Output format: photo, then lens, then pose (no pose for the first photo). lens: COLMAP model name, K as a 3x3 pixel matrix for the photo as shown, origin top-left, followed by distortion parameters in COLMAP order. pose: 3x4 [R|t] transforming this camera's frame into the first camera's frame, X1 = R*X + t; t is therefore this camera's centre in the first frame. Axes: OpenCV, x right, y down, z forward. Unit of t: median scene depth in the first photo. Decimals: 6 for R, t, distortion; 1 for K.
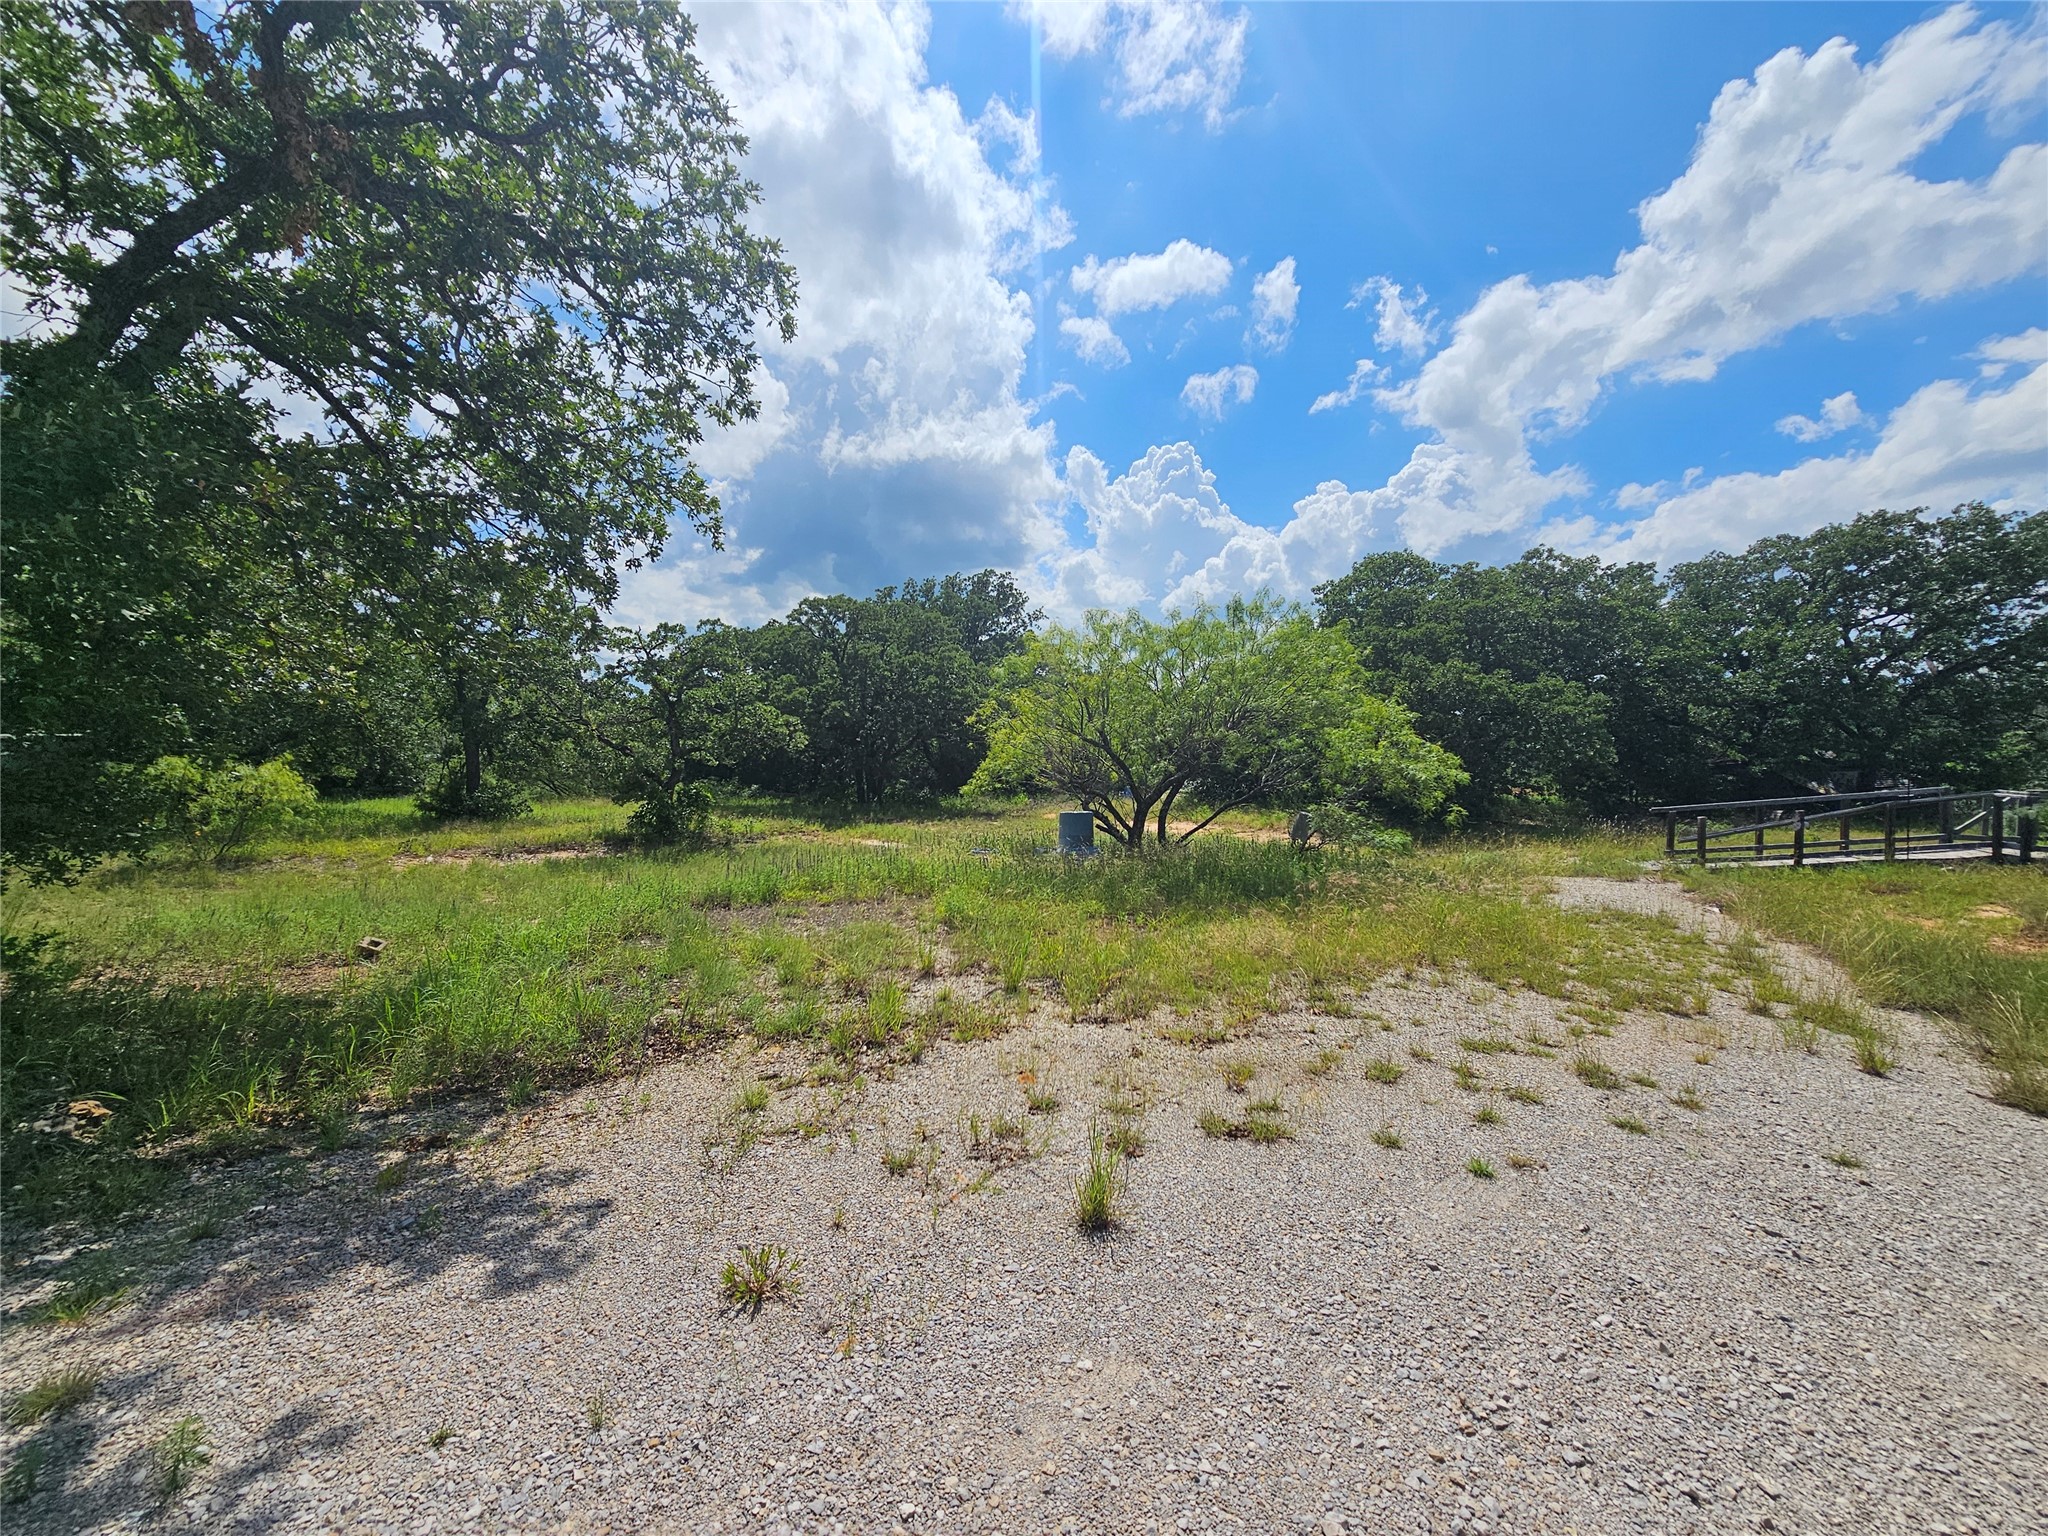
lens RADIAL K [[837.0, 0, 1023.6], [0, 837.0, 755.4], [0, 0, 1]] dist [0.000183, 0.000079]
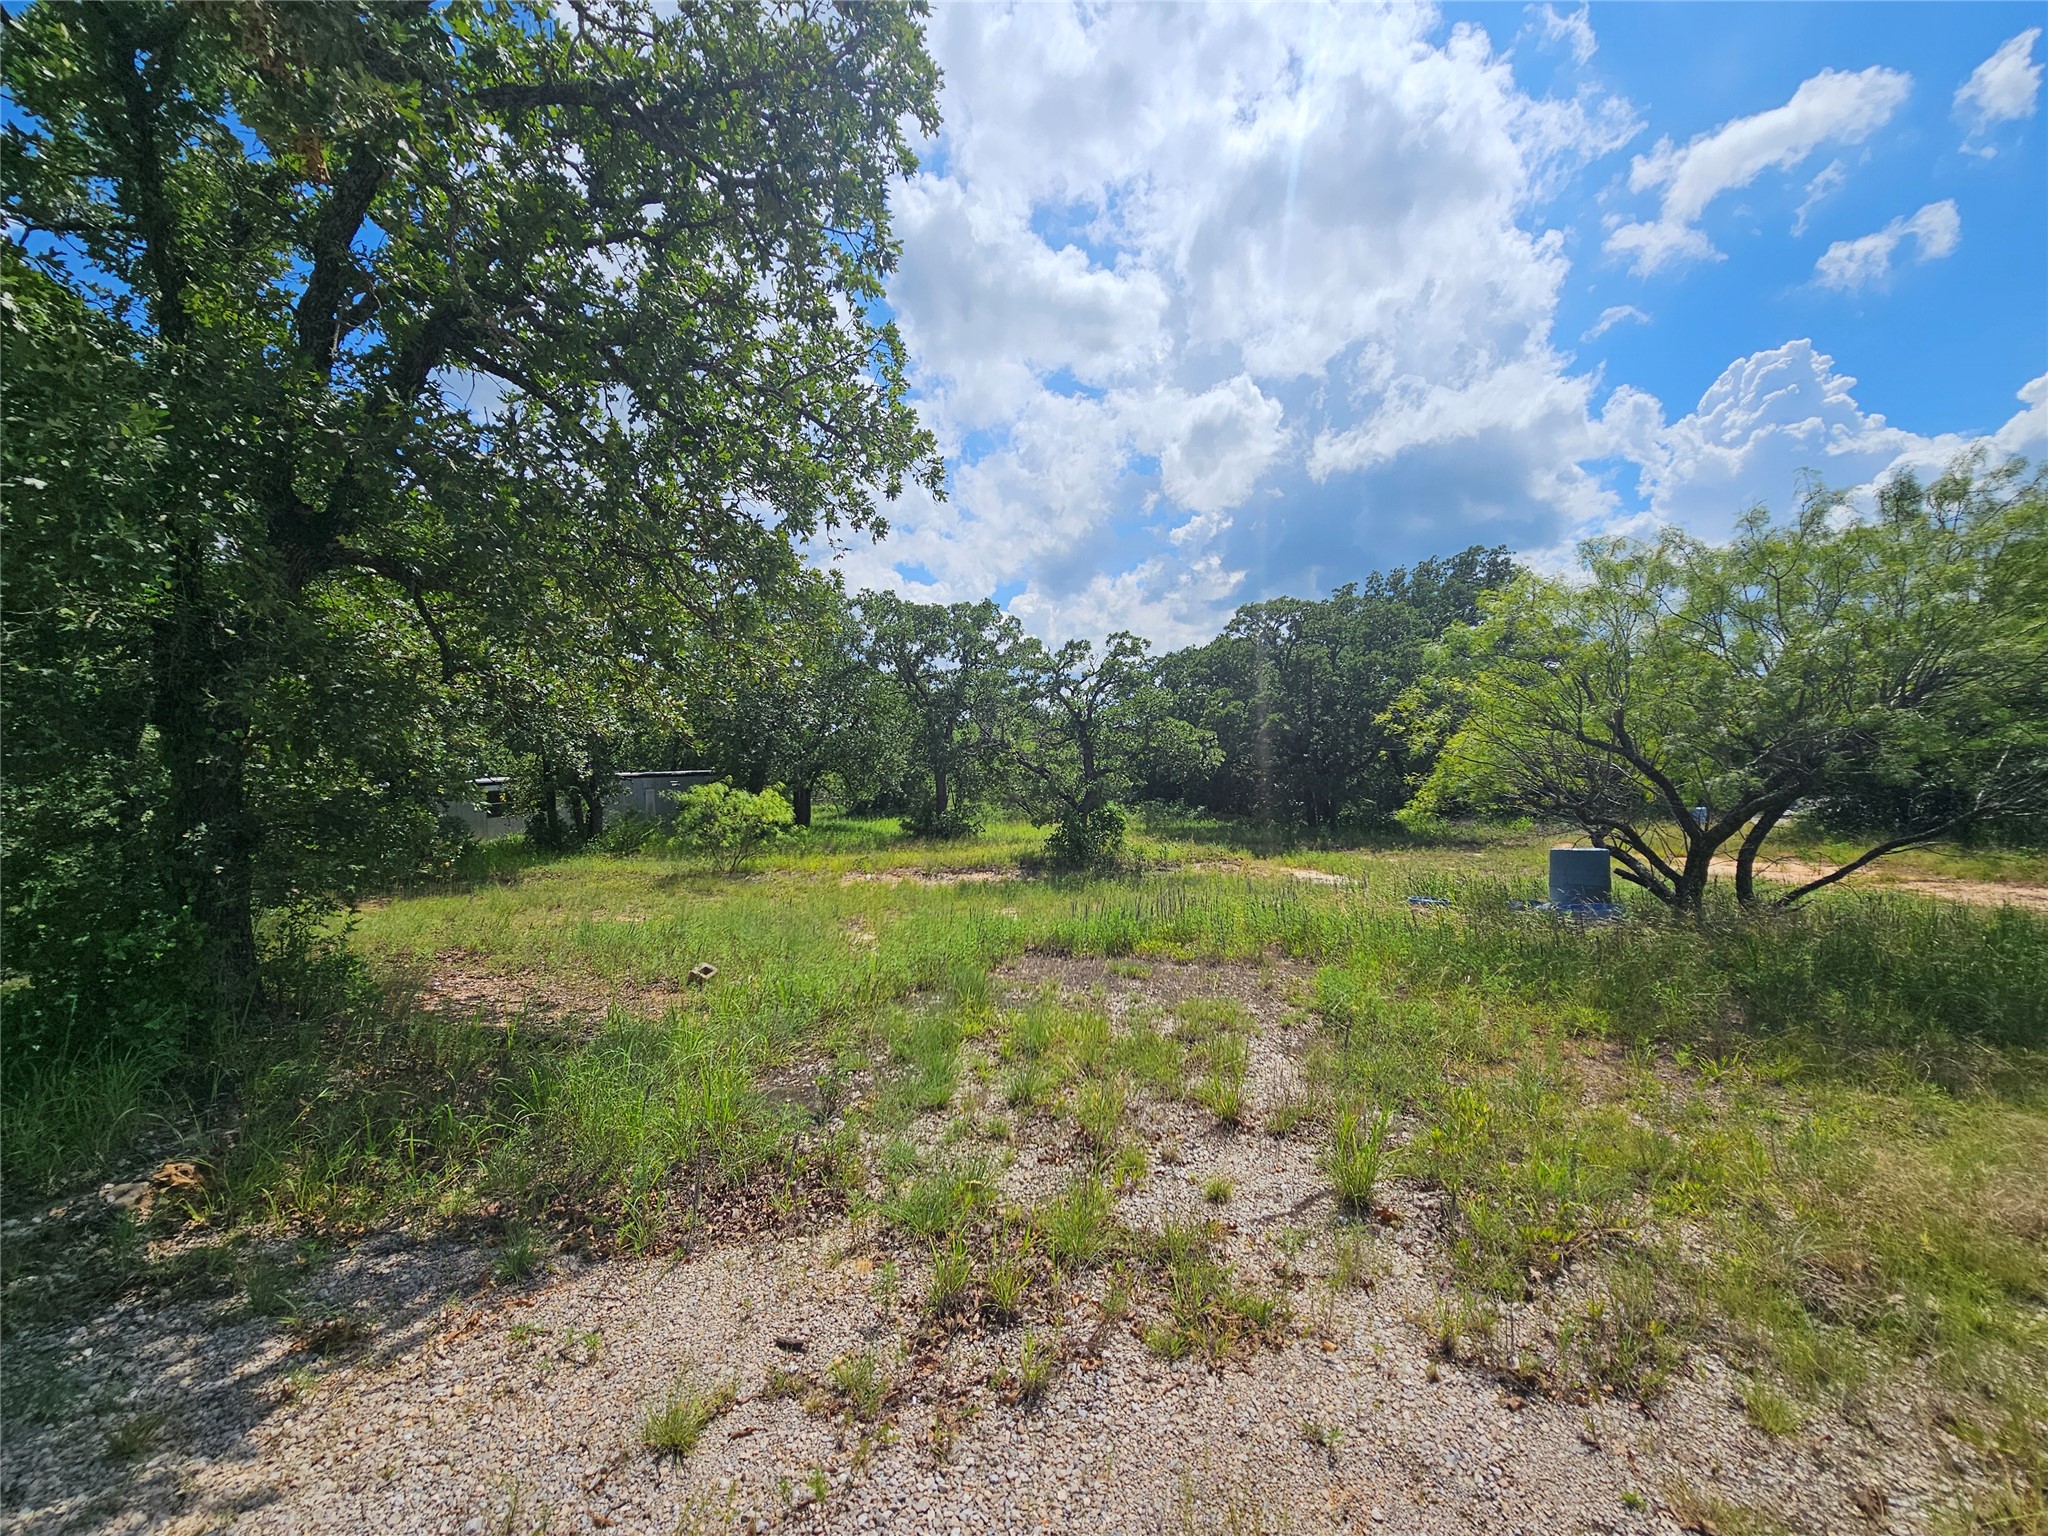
lens RADIAL K [[827.4, 0, 1024.0], [0, 827.4, 768.0], [0, 0, 1]] dist [0.003178, 0.000396]
pose [[0.835200, -0.027094, -0.549278, 0.047877], [0.022934, 0.999633, -0.014436, 0.002112], [0.549467, -0.000540, 0.835515, 0.166321]]
